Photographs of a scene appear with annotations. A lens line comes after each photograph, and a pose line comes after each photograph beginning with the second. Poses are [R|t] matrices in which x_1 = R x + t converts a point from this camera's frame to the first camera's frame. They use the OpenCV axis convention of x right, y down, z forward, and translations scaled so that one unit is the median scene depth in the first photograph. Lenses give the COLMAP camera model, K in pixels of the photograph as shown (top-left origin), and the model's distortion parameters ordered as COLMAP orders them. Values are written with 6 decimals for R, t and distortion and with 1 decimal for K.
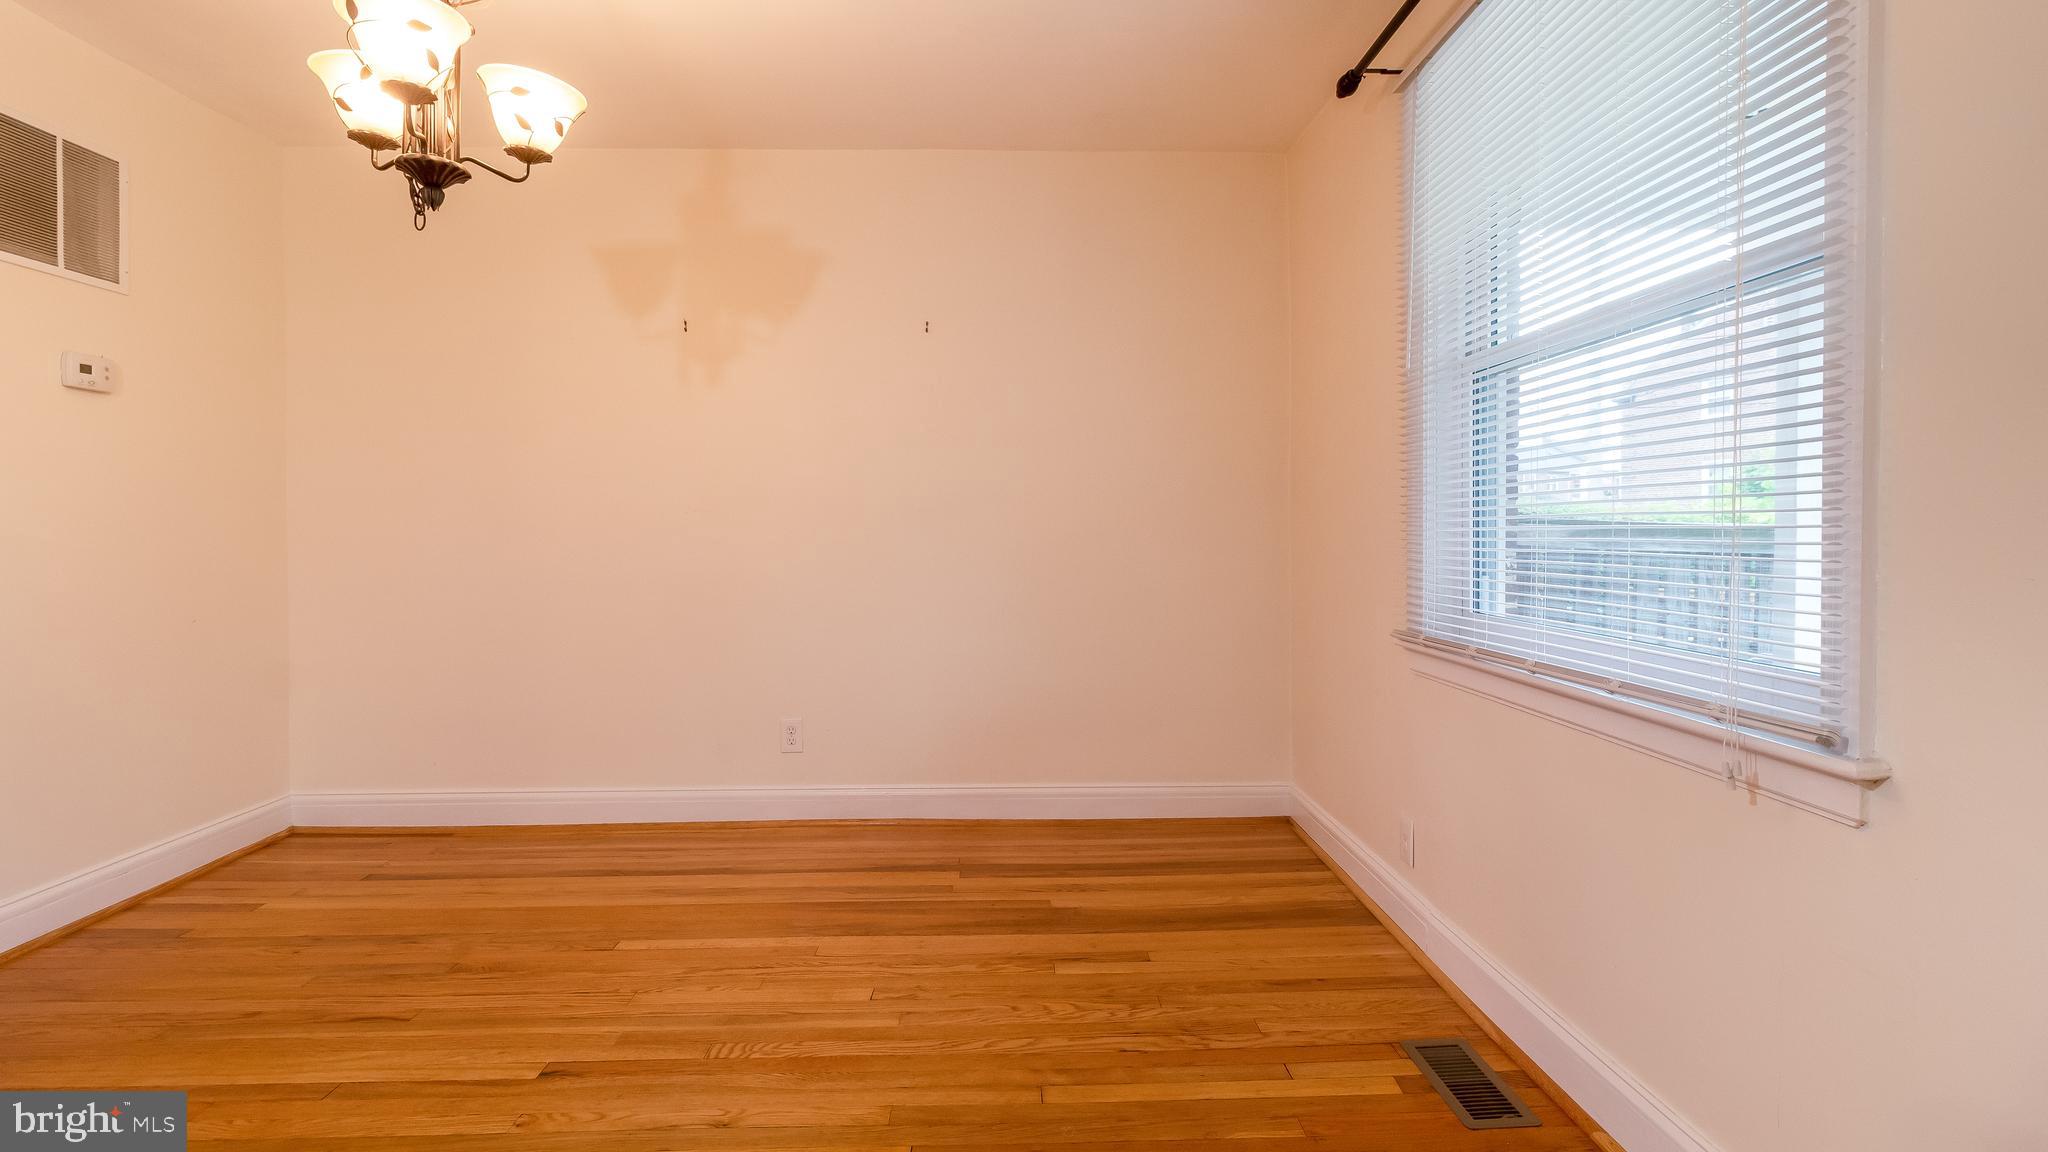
lens RADIAL K [[944.8, 0, 1022.5], [0, 944.8, 557.5], [0, 0, 1]] dist [0.001999, 0.002698]
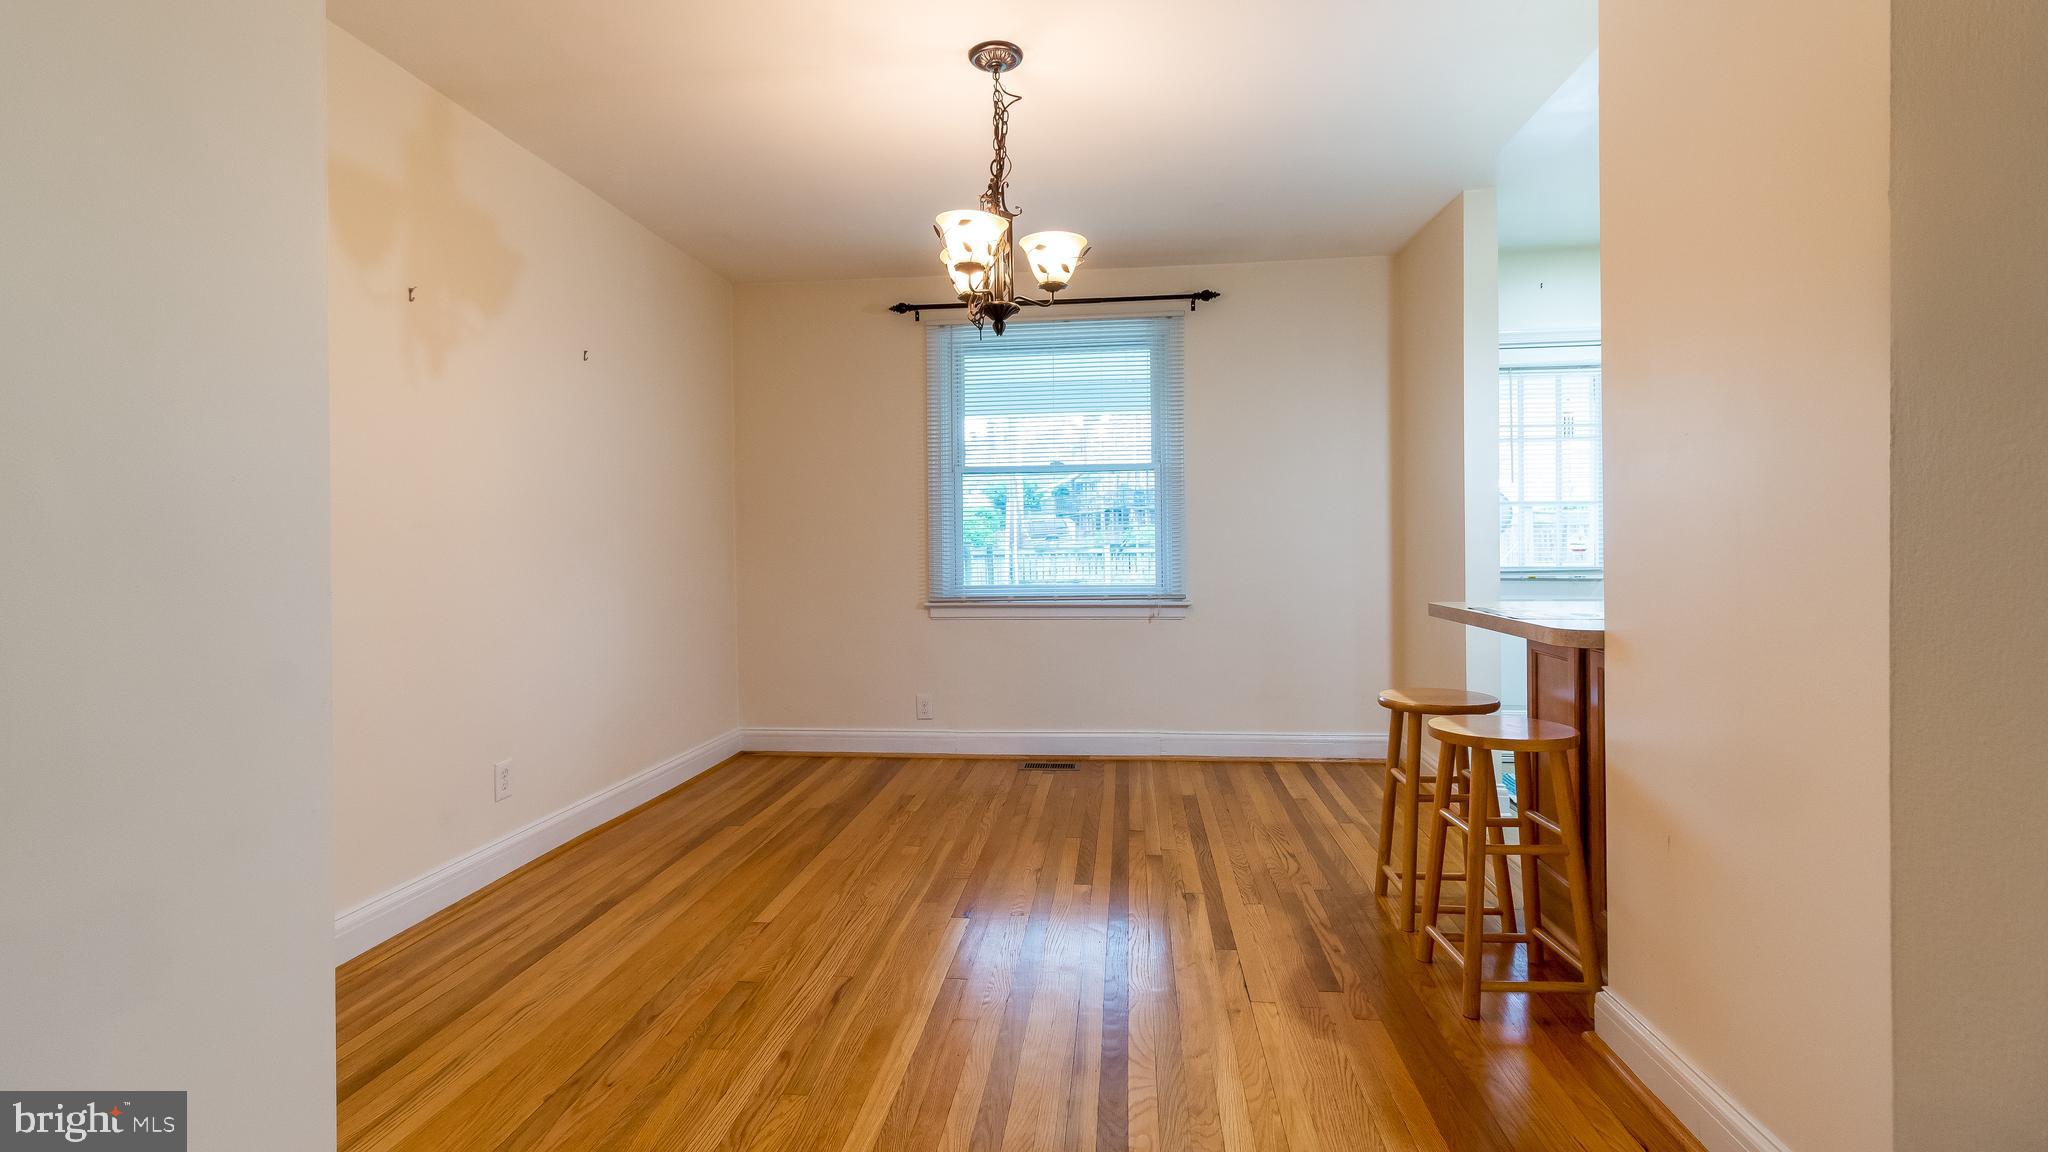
lens RADIAL K [[944.8, 0, 1014.4], [0, 944.8, 559.2], [0, 0, 1]] dist [0.001999, 0.002698]
pose [[0.144712, -0.016264, 0.989340, -1.278369], [0.046093, 0.998890, 0.009679, -0.006966], [-0.988400, 0.044201, 0.145301, 0.463982]]
